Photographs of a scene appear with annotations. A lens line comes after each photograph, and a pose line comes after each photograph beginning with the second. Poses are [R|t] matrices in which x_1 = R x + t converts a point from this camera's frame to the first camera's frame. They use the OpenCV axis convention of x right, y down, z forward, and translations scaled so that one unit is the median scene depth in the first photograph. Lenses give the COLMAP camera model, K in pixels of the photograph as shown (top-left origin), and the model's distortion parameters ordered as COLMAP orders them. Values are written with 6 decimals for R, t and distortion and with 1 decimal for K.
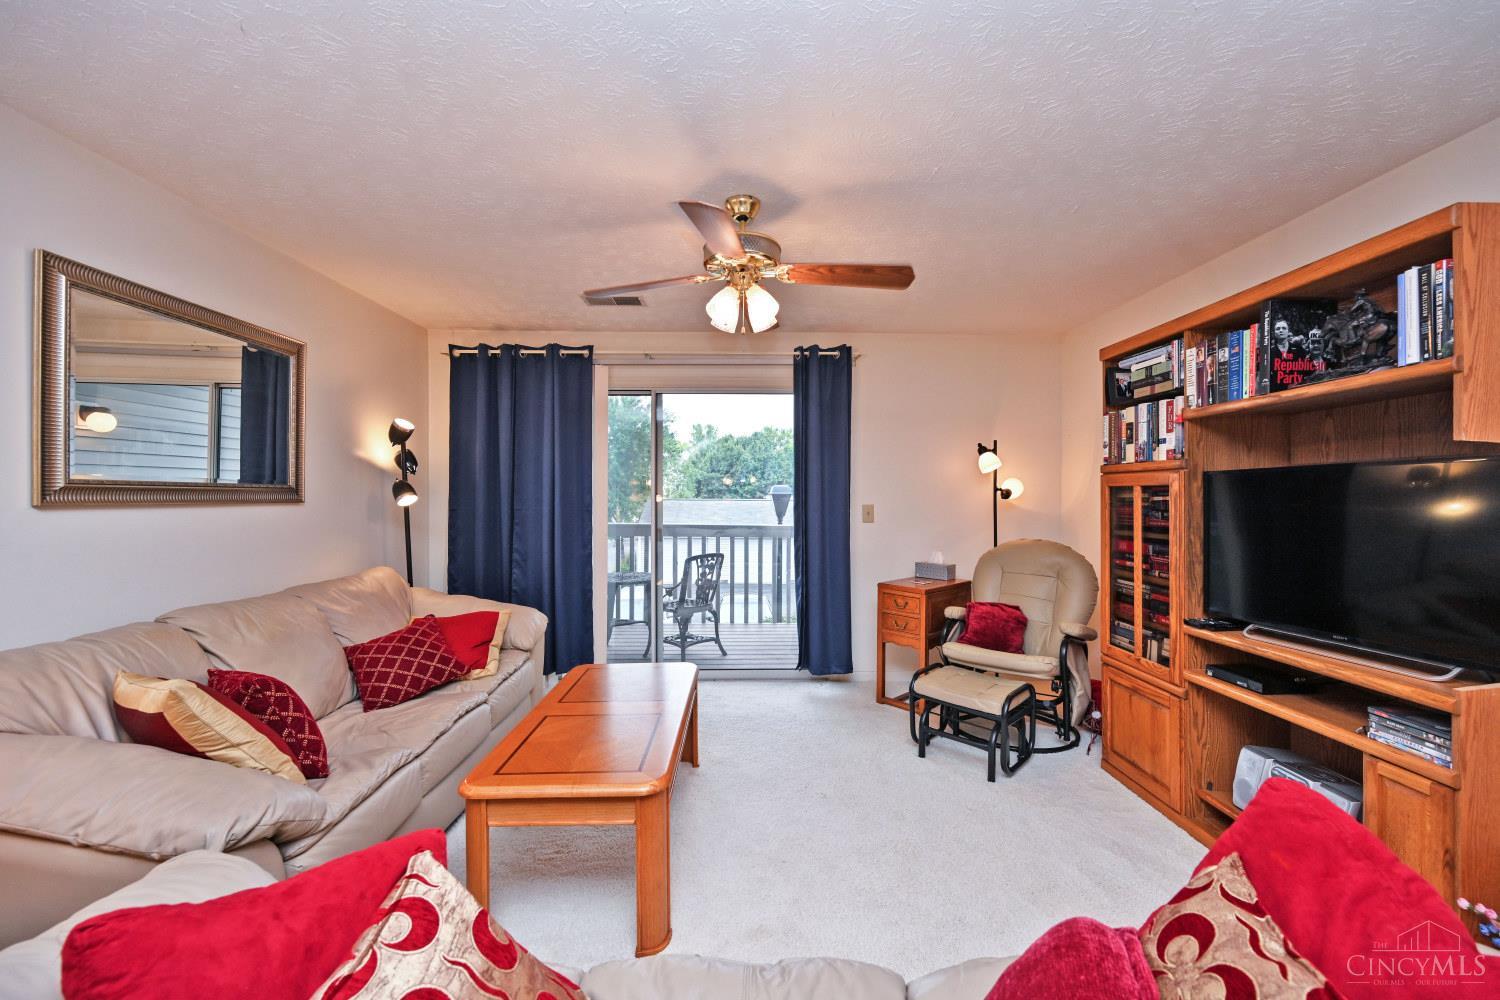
lens RADIAL K [[592.8, 0, 764.4], [0, 592.8, 500.7], [0, 0, 1]] dist [0.000725, 0.000296]
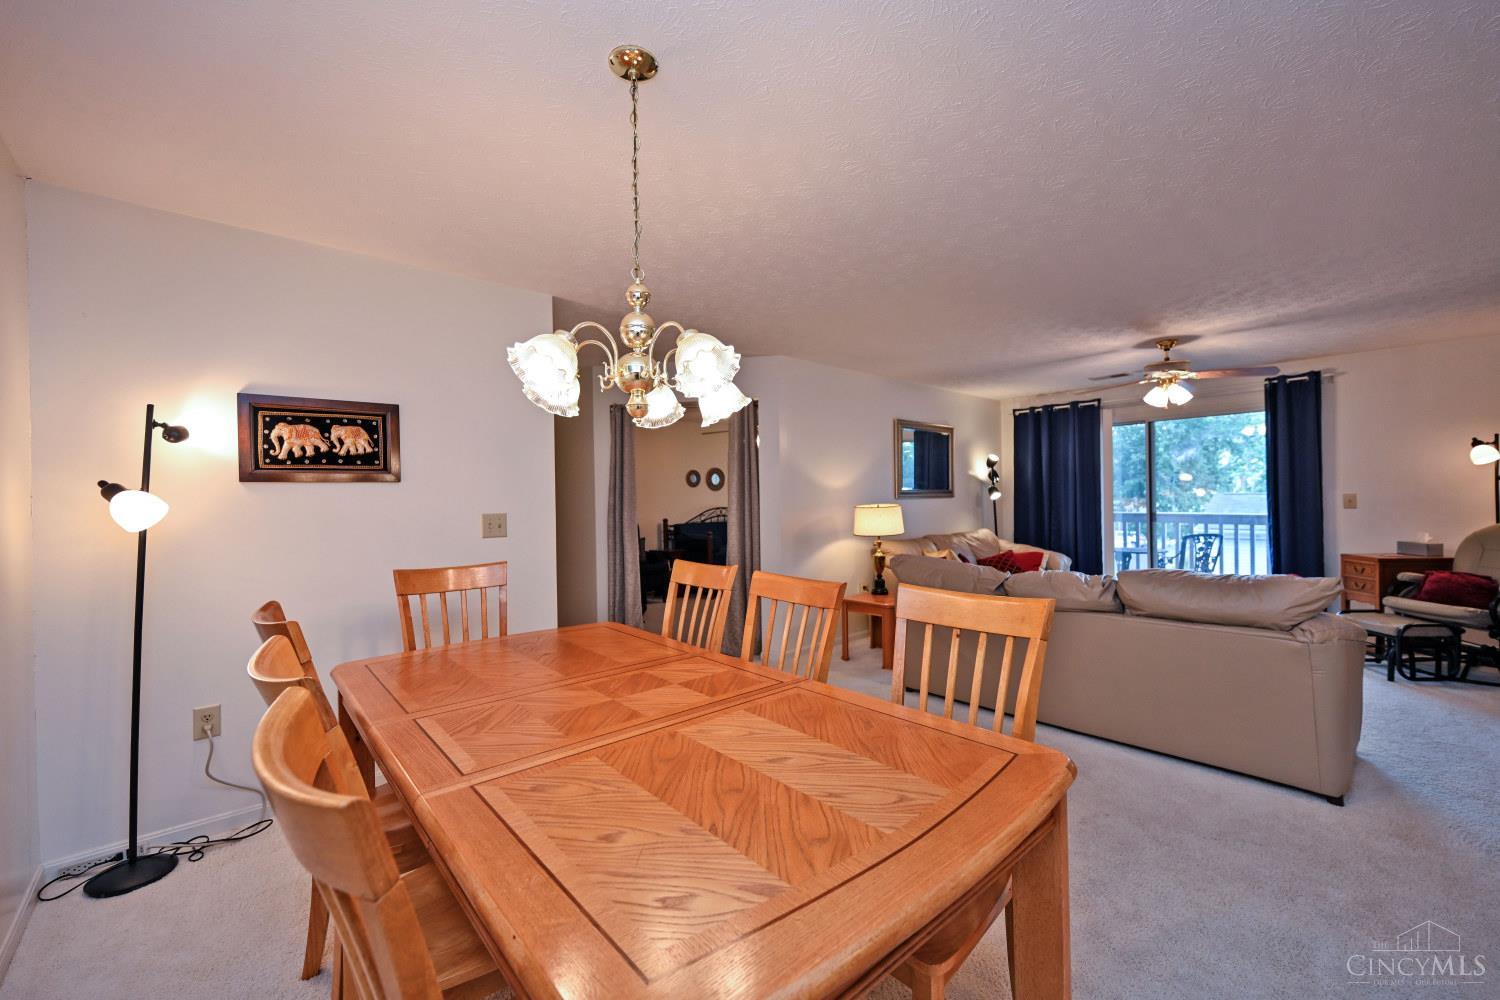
lens RADIAL K [[592.8, 0, 745.9], [0, 592.8, 502.1], [0, 0, 1]] dist [0.000725, 0.000296]
pose [[0.636307, -0.008350, -0.771391, 0.352873], [0.013764, 0.999905, 0.000531, 0.006940], [0.771313, -0.010955, 0.636361, -0.806219]]
